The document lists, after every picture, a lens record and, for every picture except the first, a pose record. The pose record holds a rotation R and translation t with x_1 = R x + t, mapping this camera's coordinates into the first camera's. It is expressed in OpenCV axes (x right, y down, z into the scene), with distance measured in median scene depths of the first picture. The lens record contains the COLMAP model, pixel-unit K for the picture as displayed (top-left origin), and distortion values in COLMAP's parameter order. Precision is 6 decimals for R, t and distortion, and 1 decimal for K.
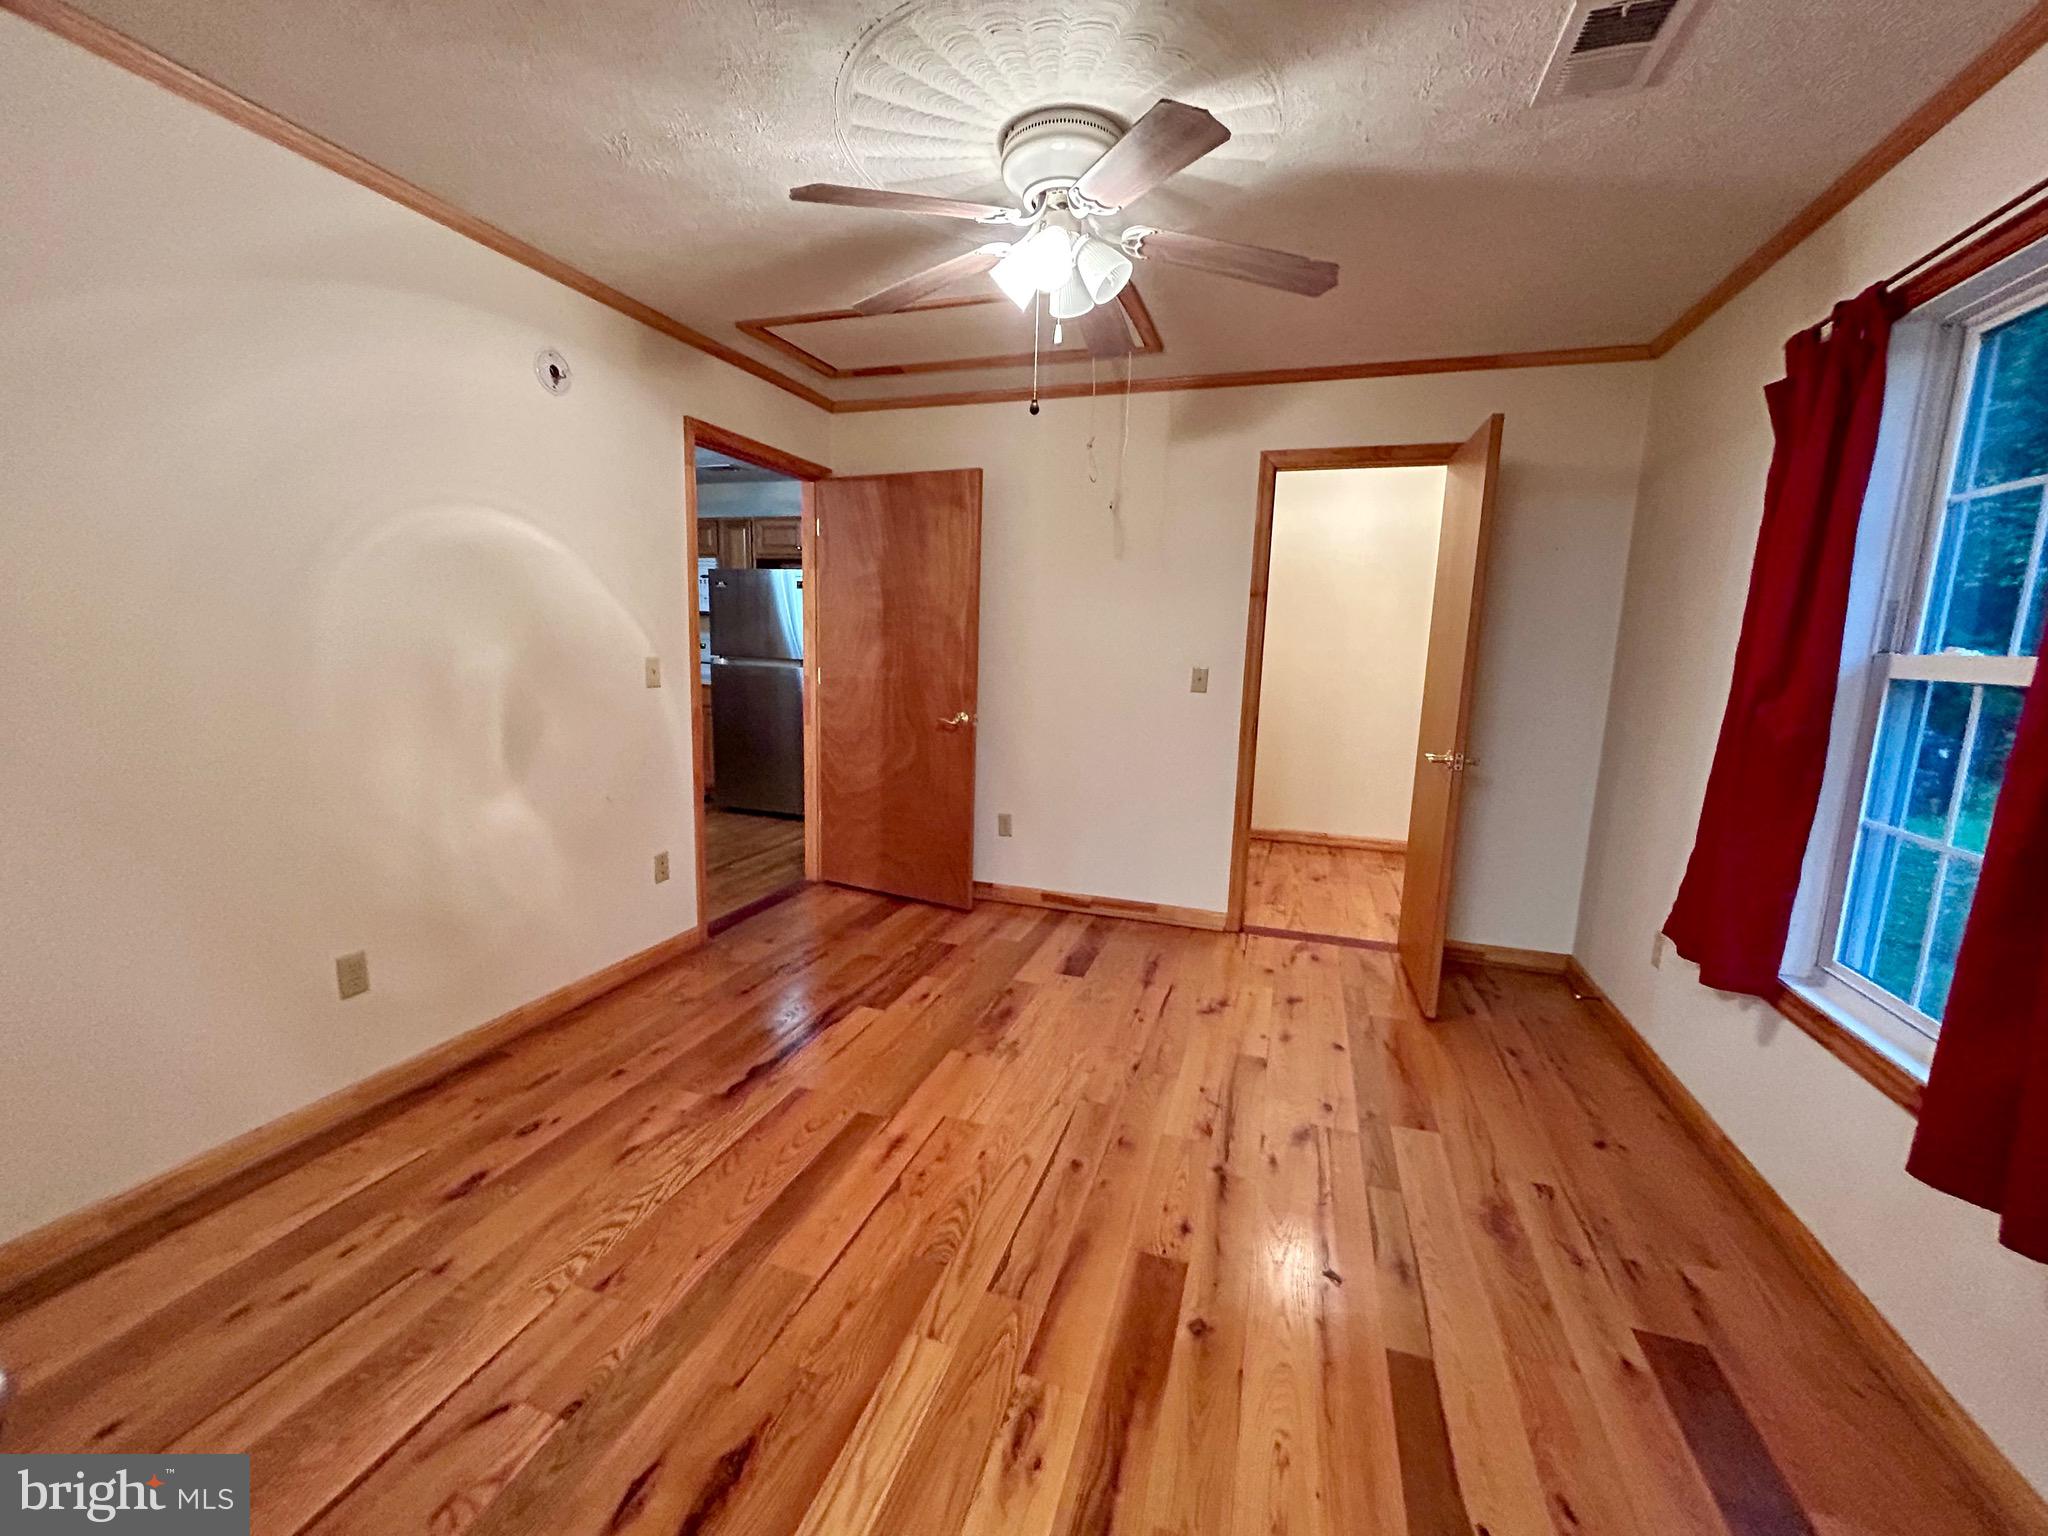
lens RADIAL K [[823.5, 0, 1025.2], [0, 823.5, 766.1], [0, 0, 1]] dist [0.001432, -0.000128]
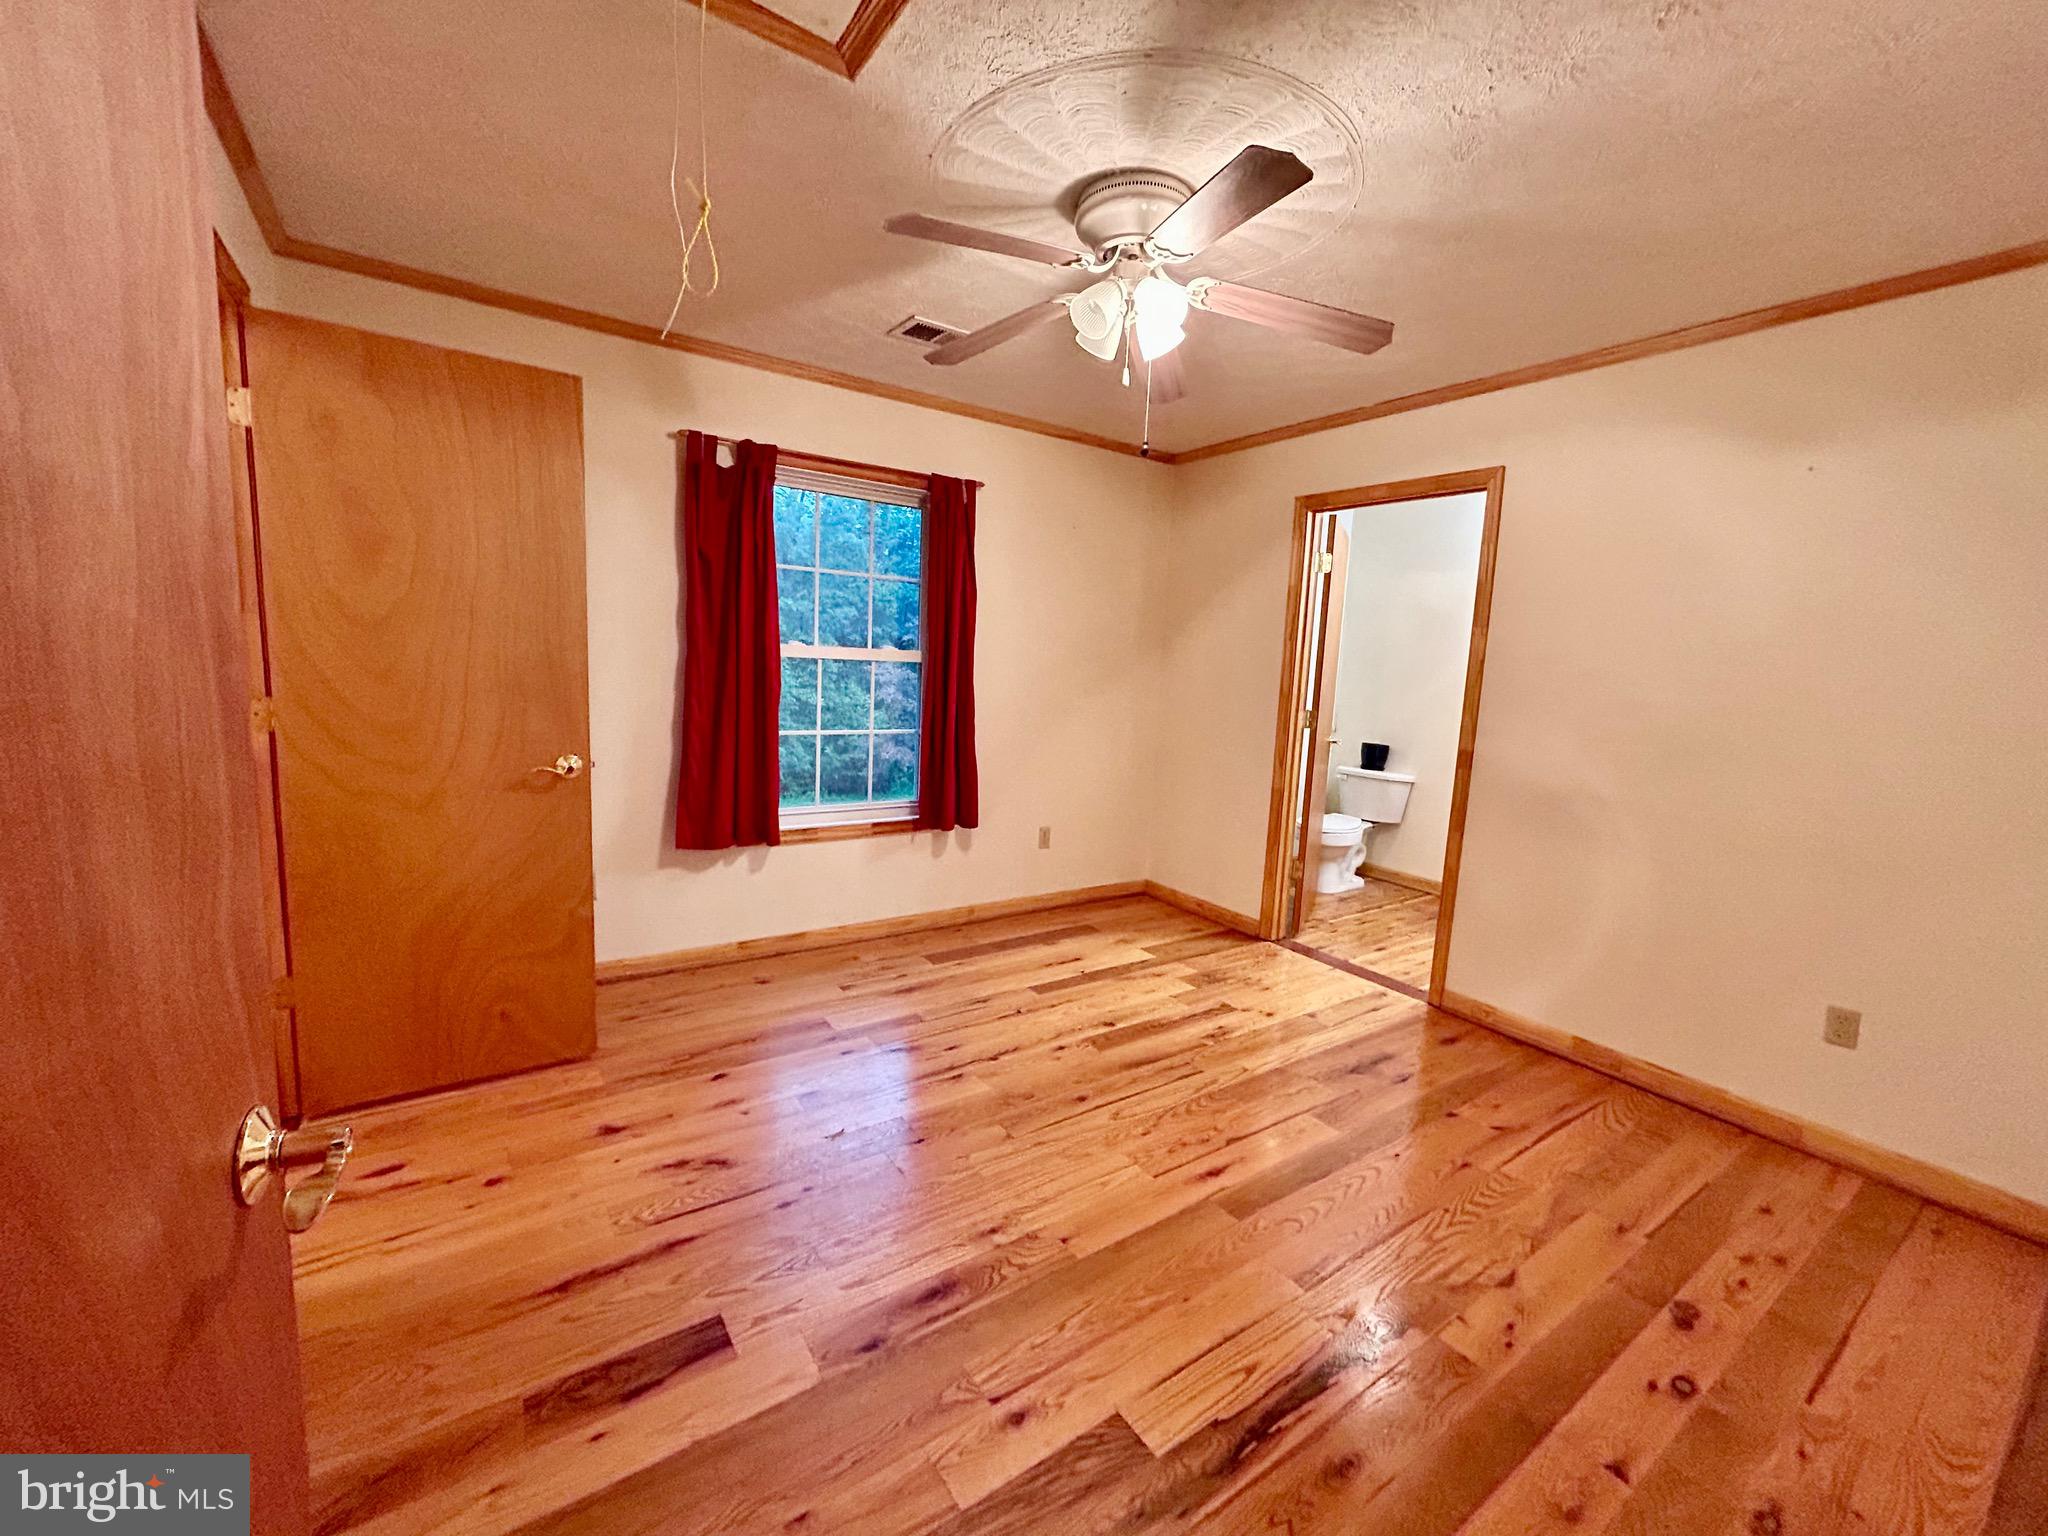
lens RADIAL K [[823.5, 0, 1025.2], [0, 823.5, 766.1], [0, 0, 1]] dist [0.001432, -0.000128]
pose [[-0.794307, -0.144449, 0.590094, -0.556090], [0.025877, 0.962395, 0.270417, -0.338025], [-0.606965, 0.230064, -0.760700, 2.015351]]
